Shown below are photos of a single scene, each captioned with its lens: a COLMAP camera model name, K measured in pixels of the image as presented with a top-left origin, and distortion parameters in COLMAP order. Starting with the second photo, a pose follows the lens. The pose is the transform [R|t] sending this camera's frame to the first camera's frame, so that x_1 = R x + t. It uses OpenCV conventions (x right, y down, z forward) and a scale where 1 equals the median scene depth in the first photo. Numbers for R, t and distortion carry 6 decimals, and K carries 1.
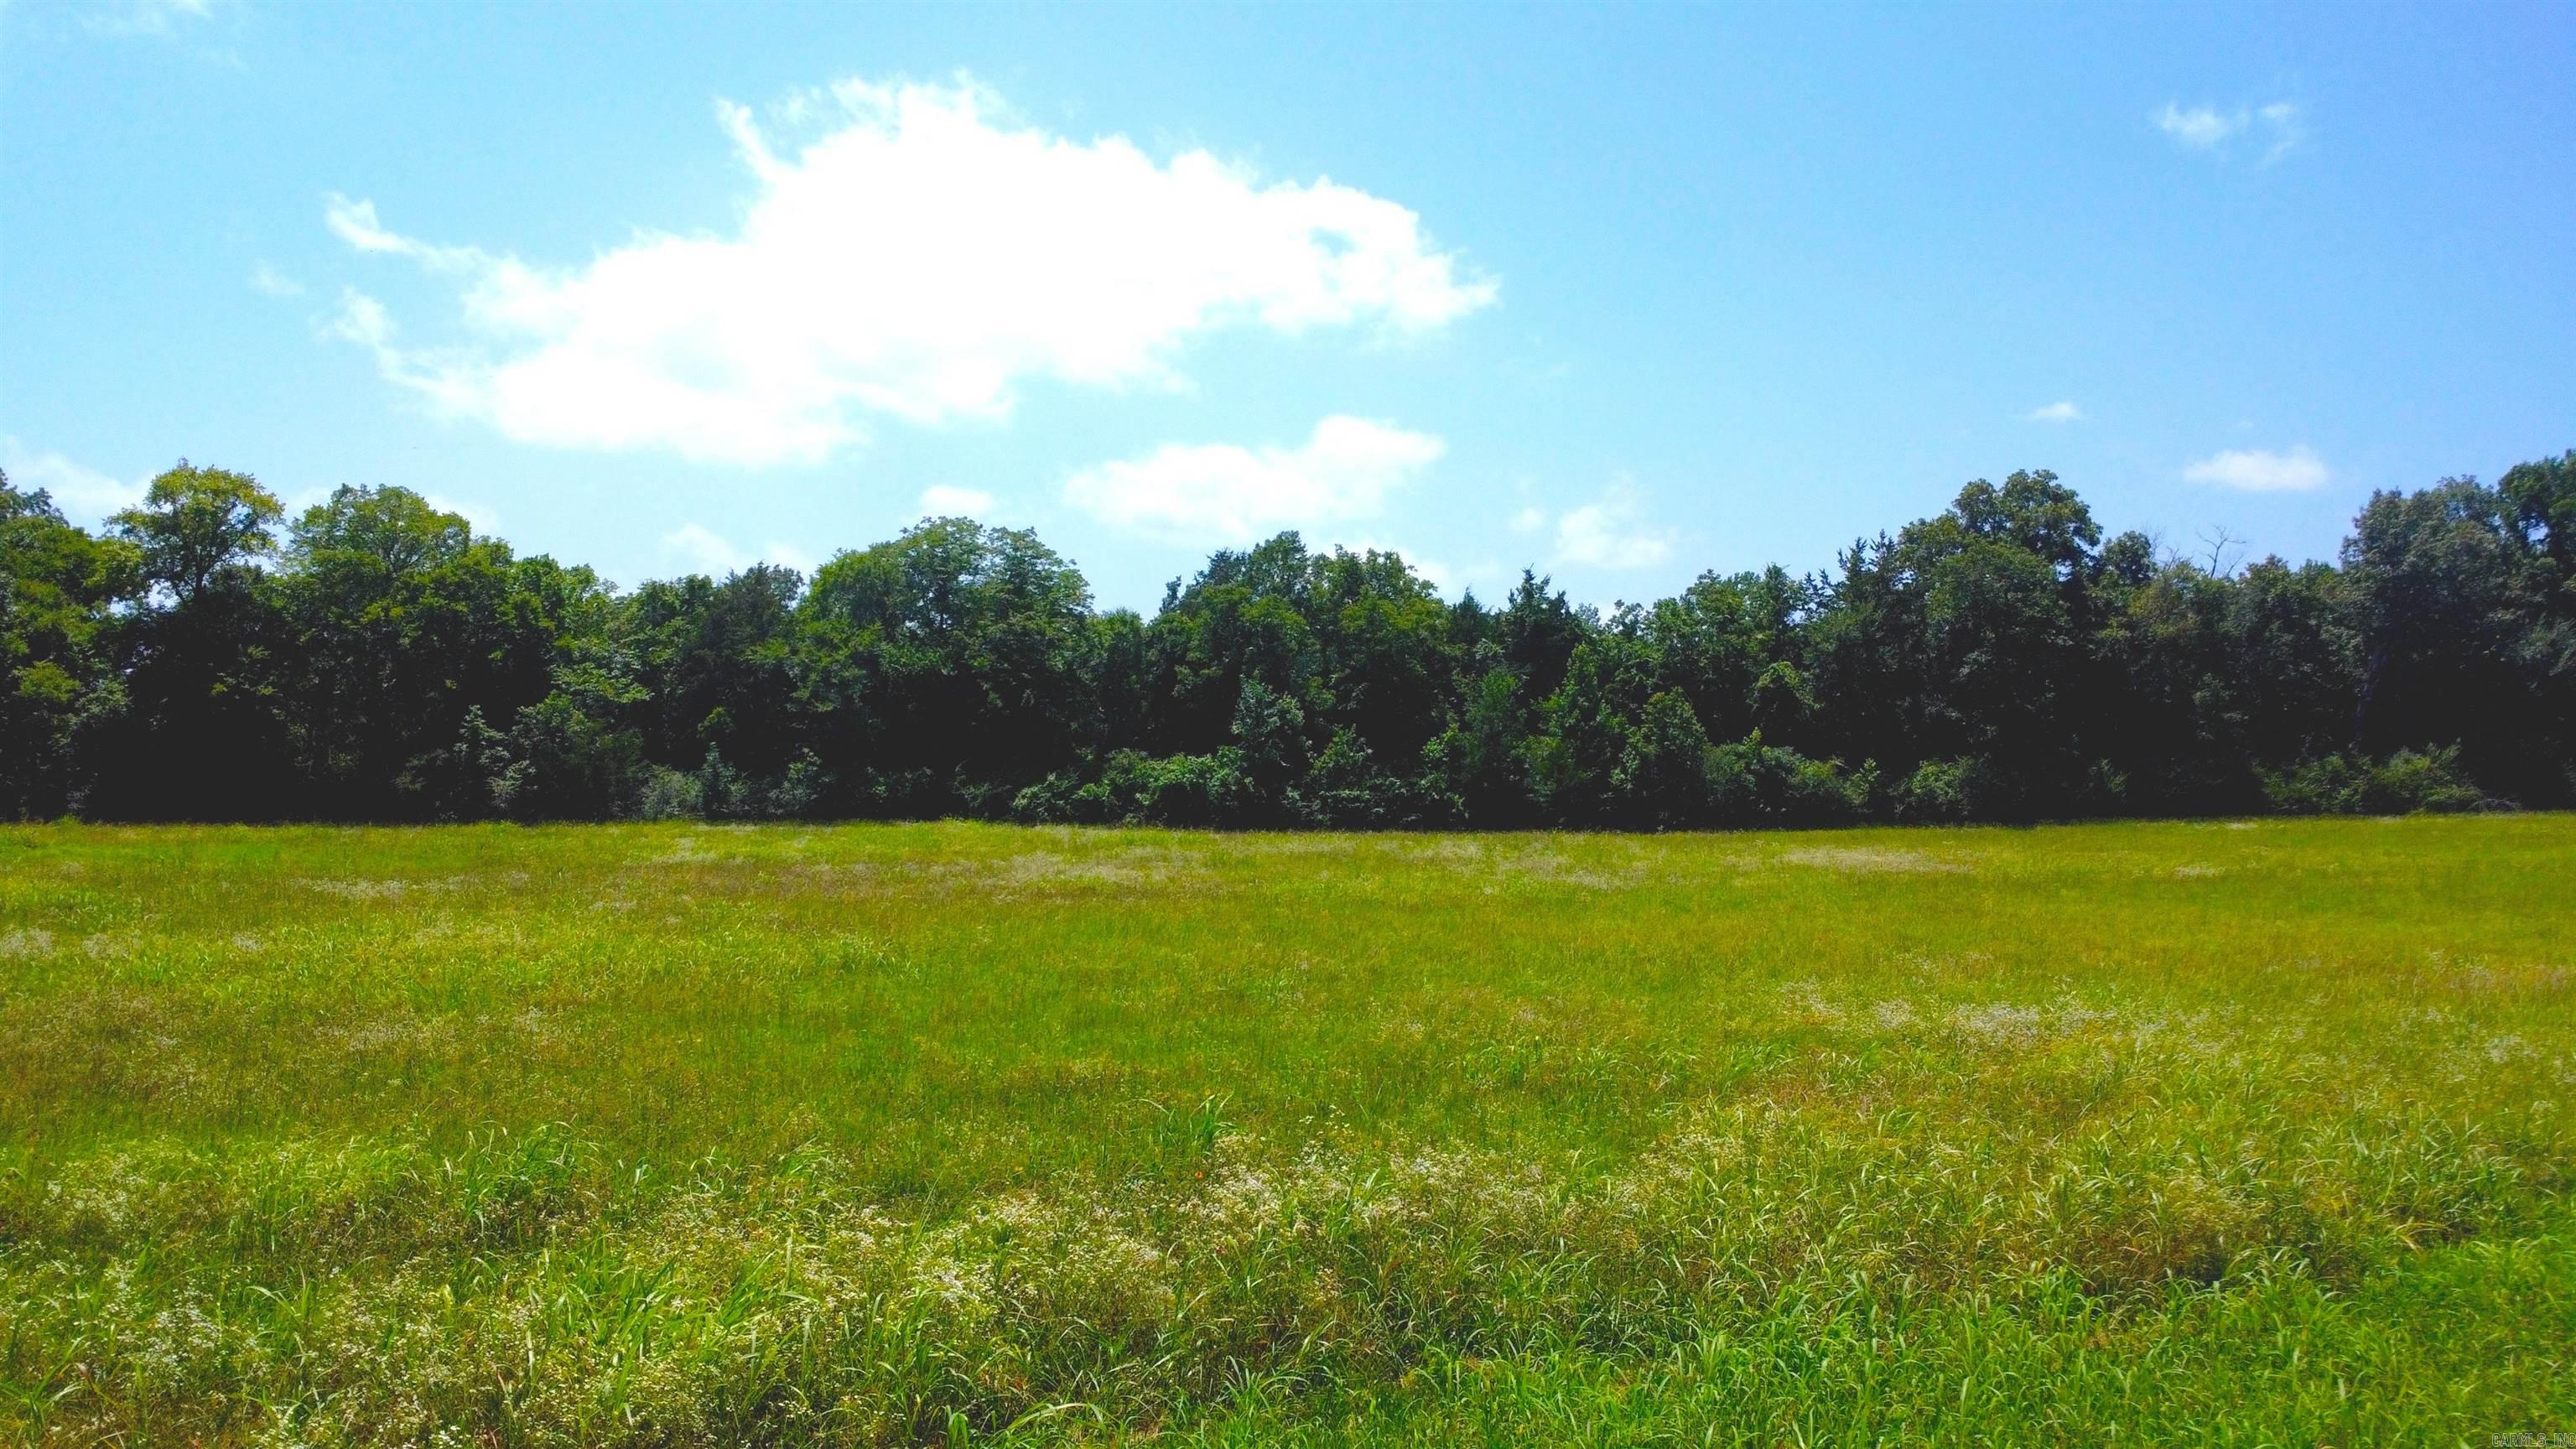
lens RADIAL K [[1870.5, 0, 1281.5], [0, 1870.5, 698.8], [0, 0, 1]] dist [-0.018473, -0.023537]
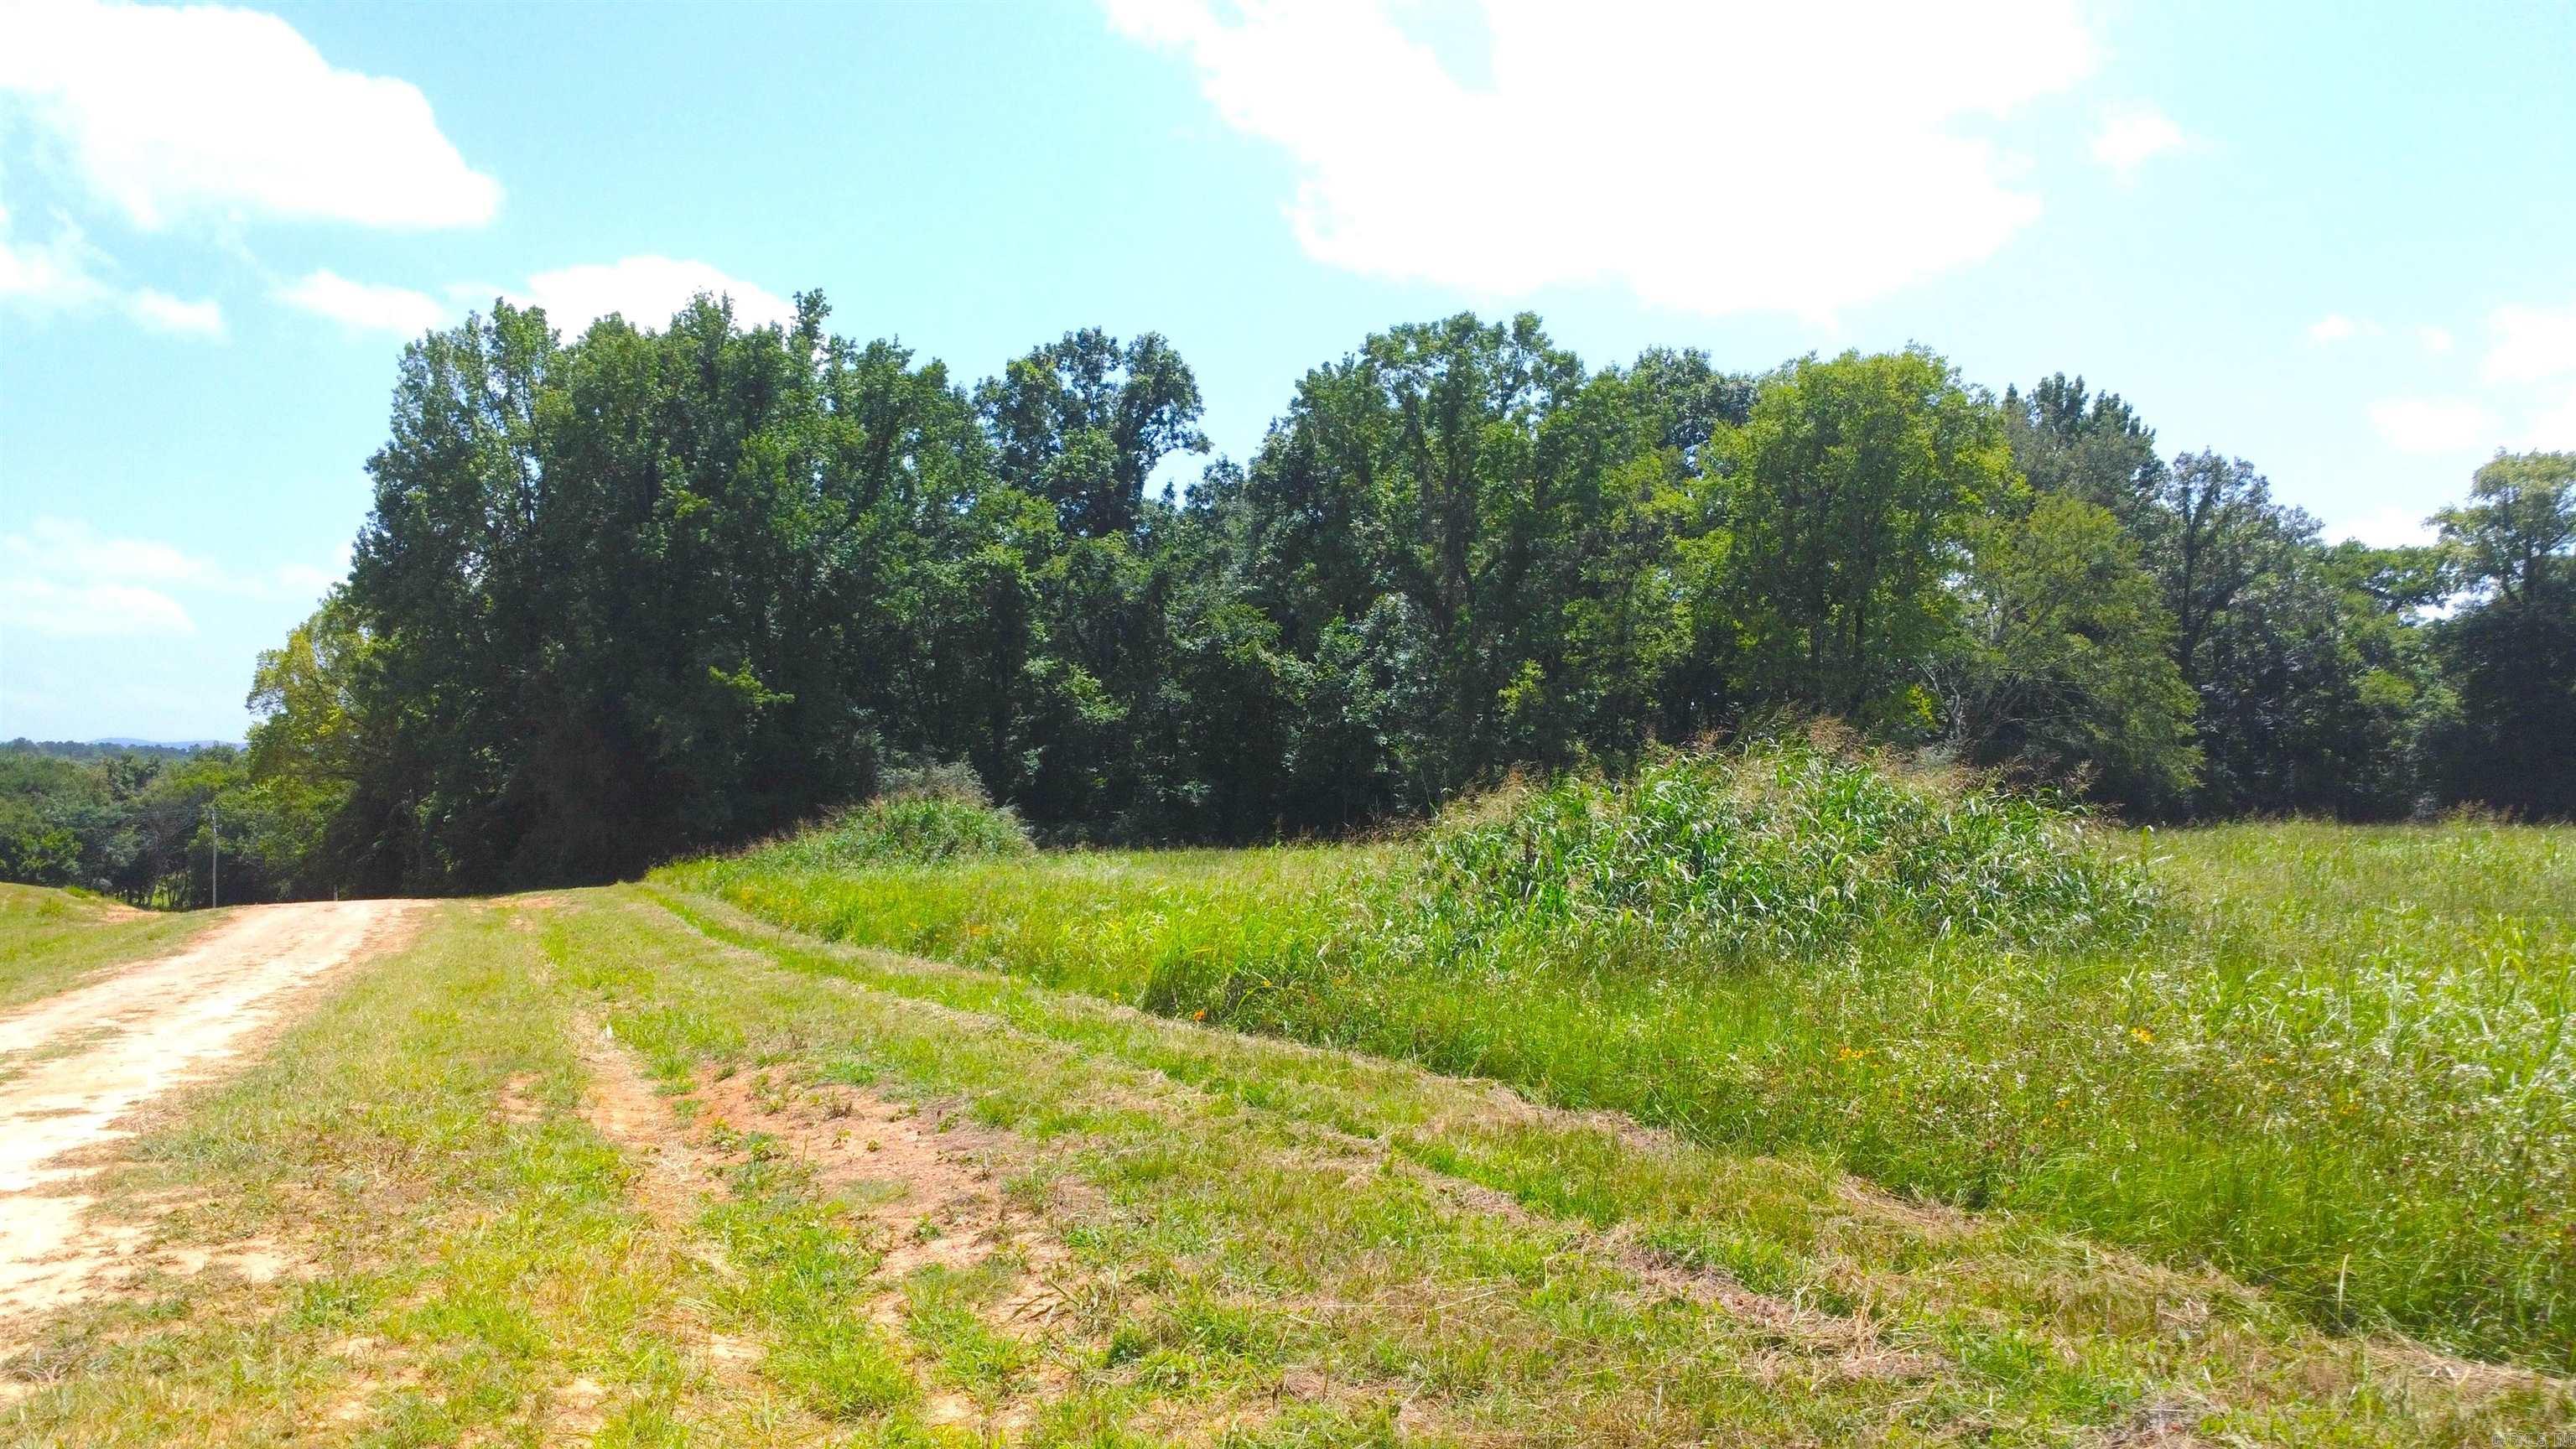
lens RADIAL K [[1870.5, 0, 1281.5], [0, 1870.5, 698.8], [0, 0, 1]] dist [-0.018473, -0.023537]
pose [[0.525956, -0.056992, -0.848600, -0.120036], [0.043162, 0.998255, -0.040292, 0.009984], [0.849416, -0.015435, 0.527499, -0.030692]]
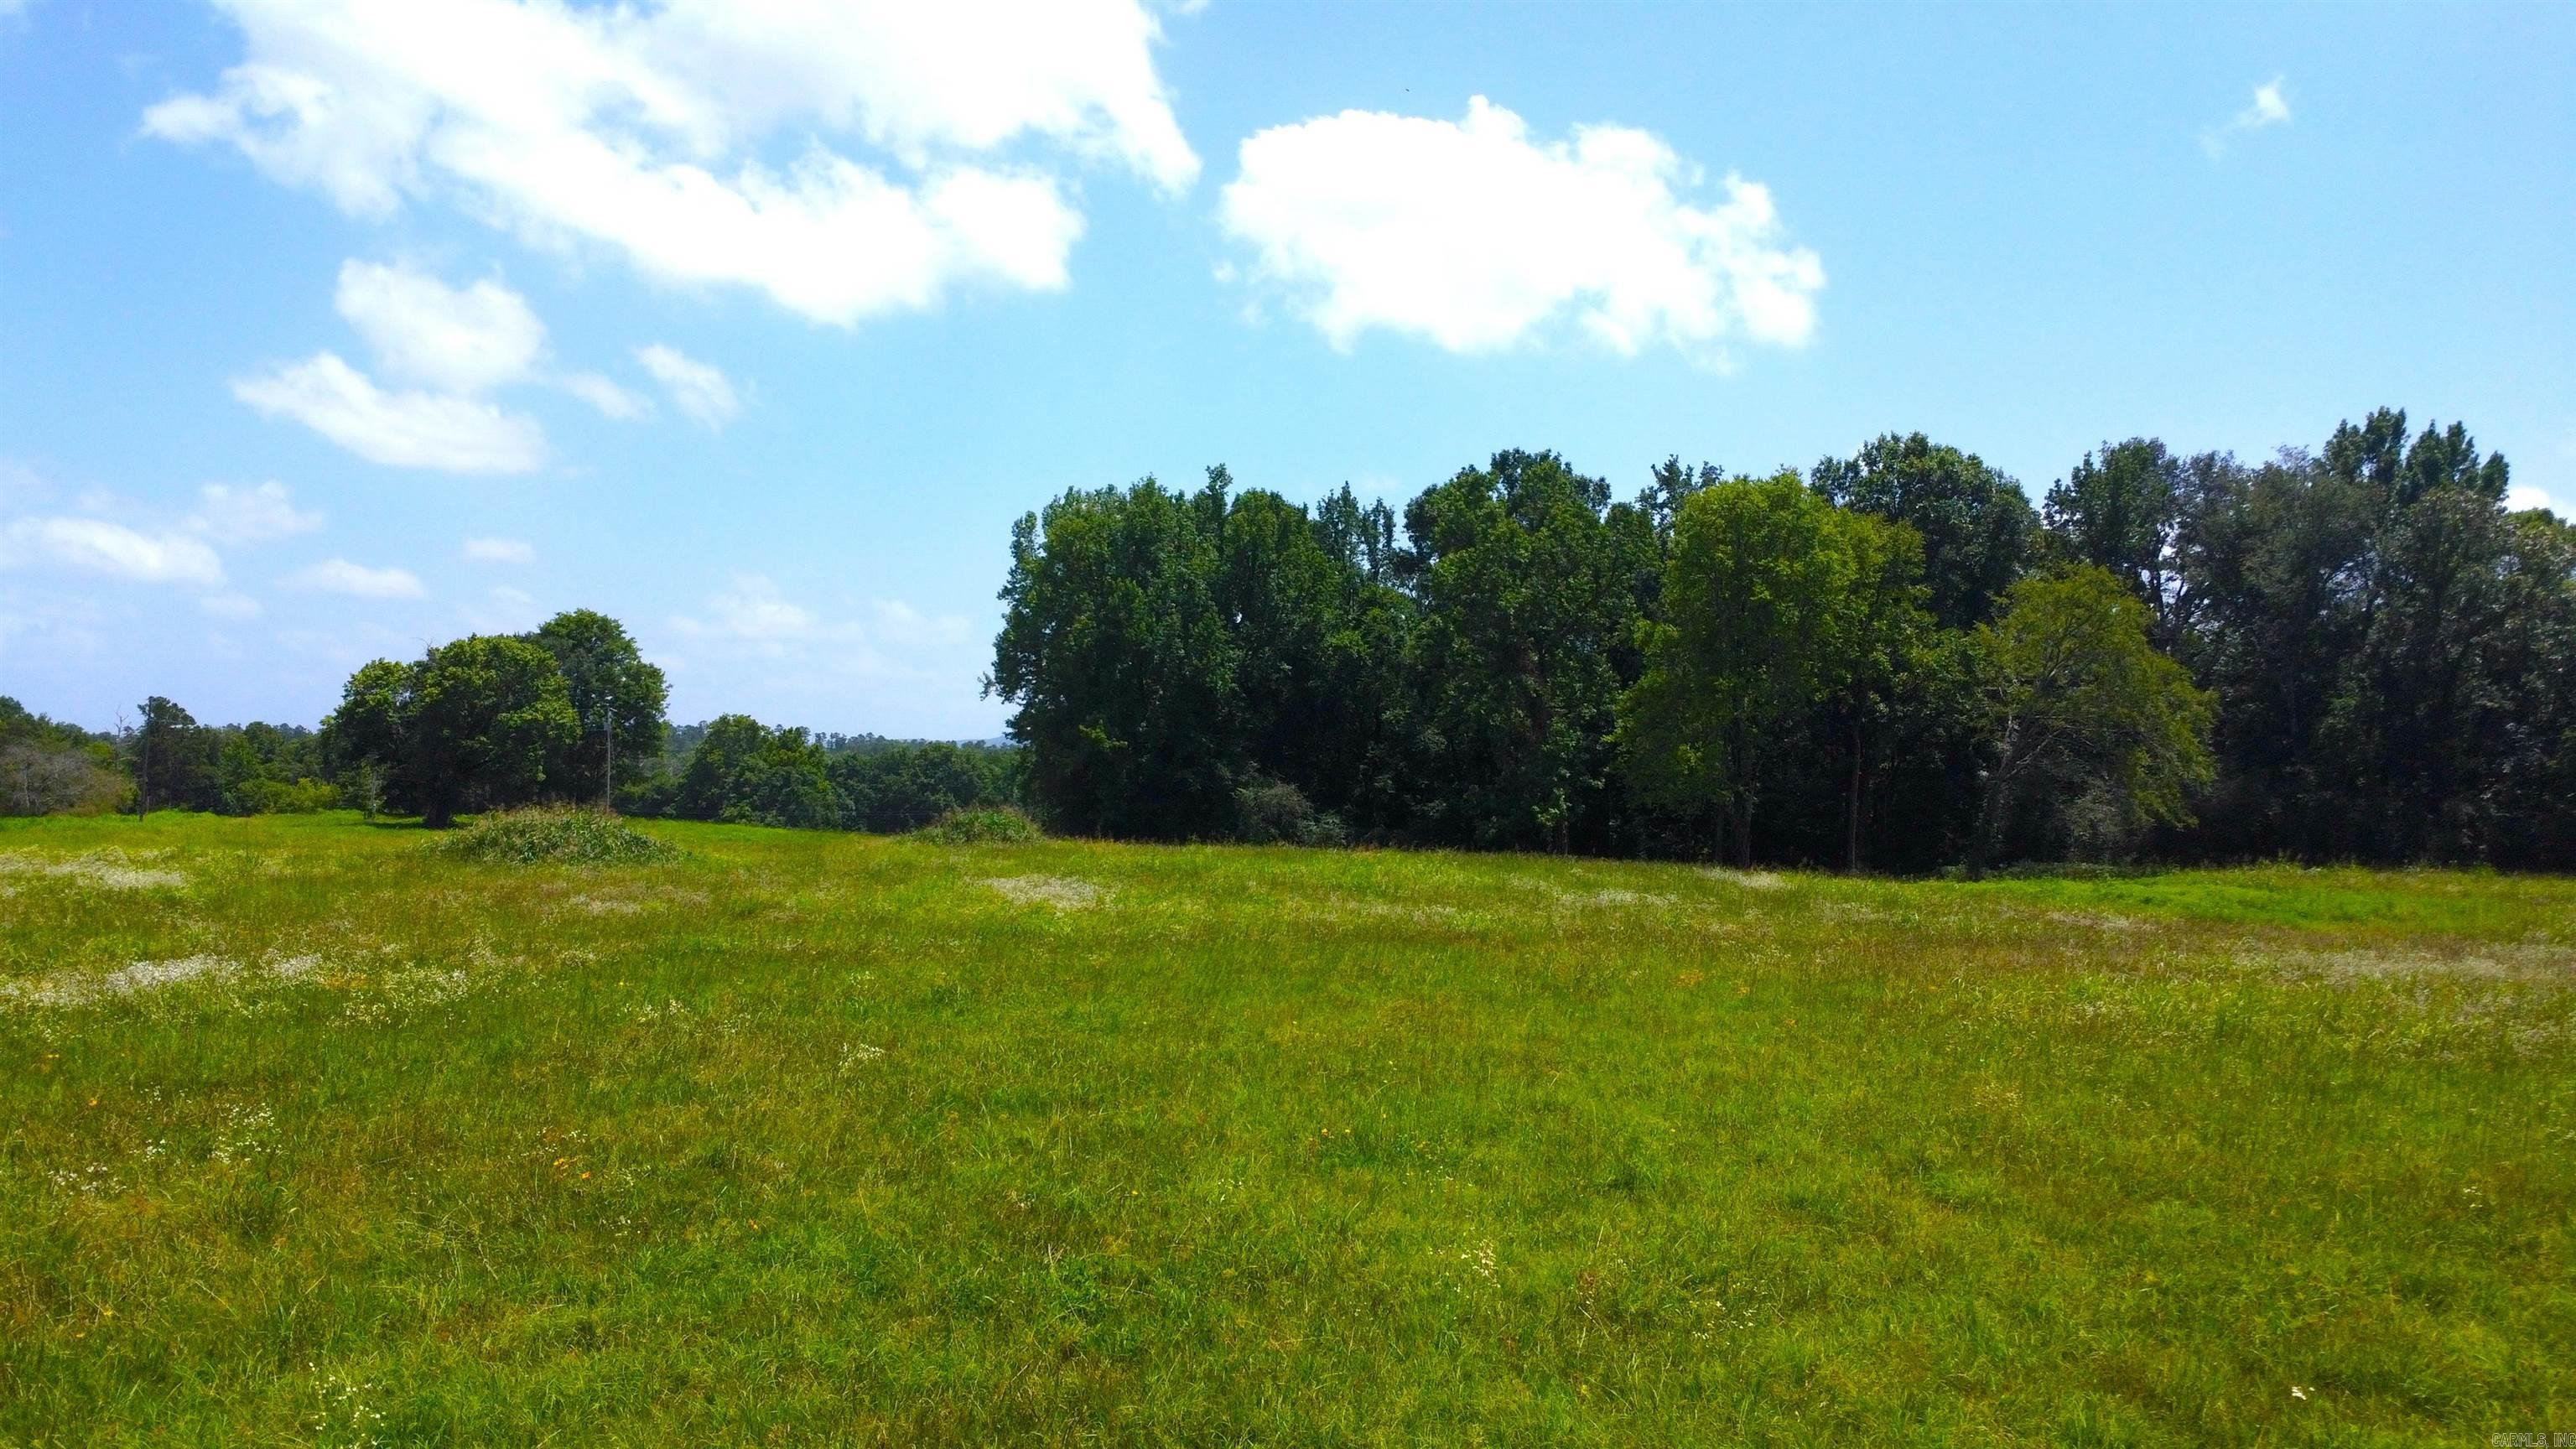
lens RADIAL K [[1870.5, 0, 1281.5], [0, 1870.5, 698.8], [0, 0, 1]] dist [-0.018473, -0.023537]
pose [[-0.072093, -0.060137, -0.995583, 0.282934], [0.019603, 0.997902, -0.061696, 0.017957], [0.997205, -0.023964, -0.070763, 0.342835]]
